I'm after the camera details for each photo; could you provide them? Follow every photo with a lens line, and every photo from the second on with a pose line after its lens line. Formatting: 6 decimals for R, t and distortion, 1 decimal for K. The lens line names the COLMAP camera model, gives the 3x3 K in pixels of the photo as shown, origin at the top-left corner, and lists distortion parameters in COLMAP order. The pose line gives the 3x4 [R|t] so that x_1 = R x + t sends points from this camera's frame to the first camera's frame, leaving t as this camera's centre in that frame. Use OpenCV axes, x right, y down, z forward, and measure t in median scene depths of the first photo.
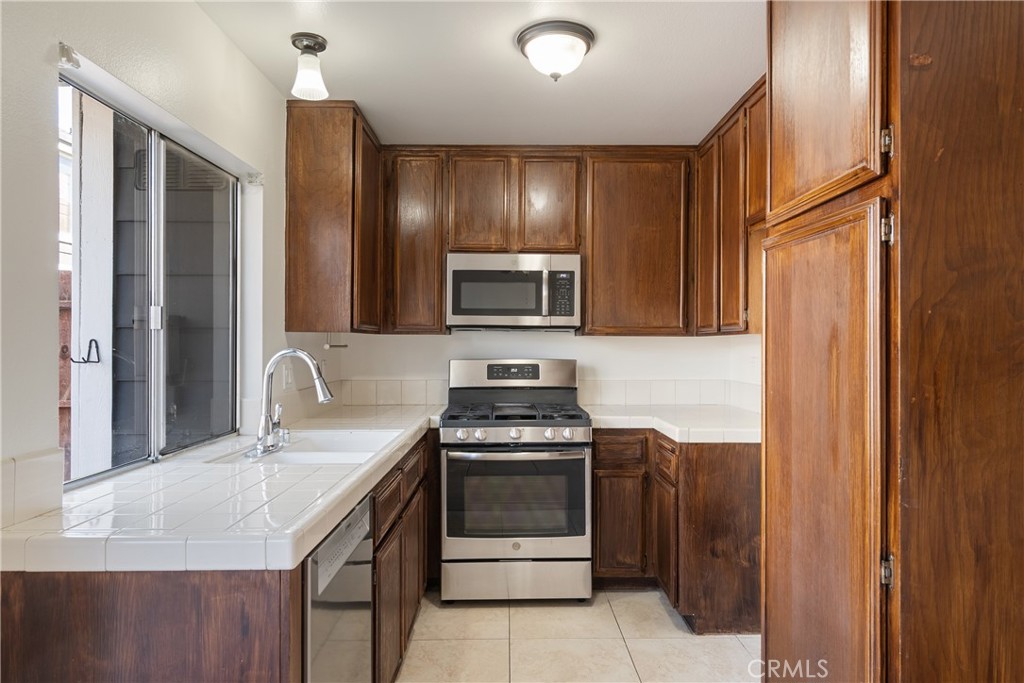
lens RADIAL K [[618.2, 0, 514.3], [0, 618.2, 342.9], [0, 0, 1]] dist [-0.000444, -0.000435]
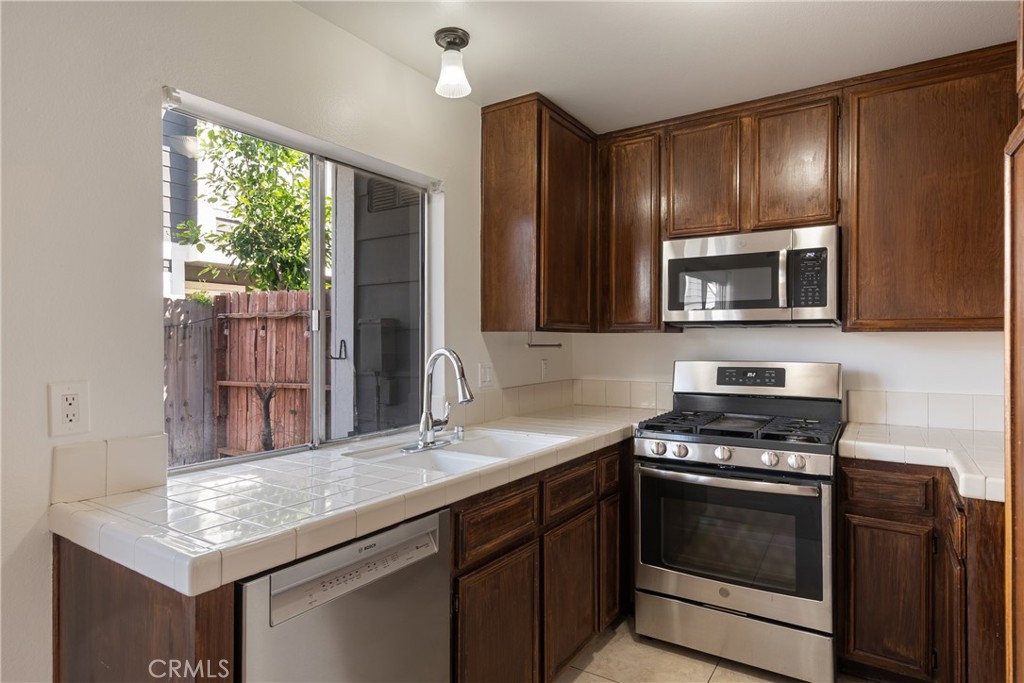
lens RADIAL K [[563.9, 0, 511.1], [0, 563.9, 342.2], [0, 0, 1]] dist [-0.000692, 0.001101]
pose [[0.824642, -0.002876, -0.565647, 0.181682], [0.002620, 0.999996, -0.001265, 0.000829], [0.565648, -0.000439, 0.824646, 0.221564]]
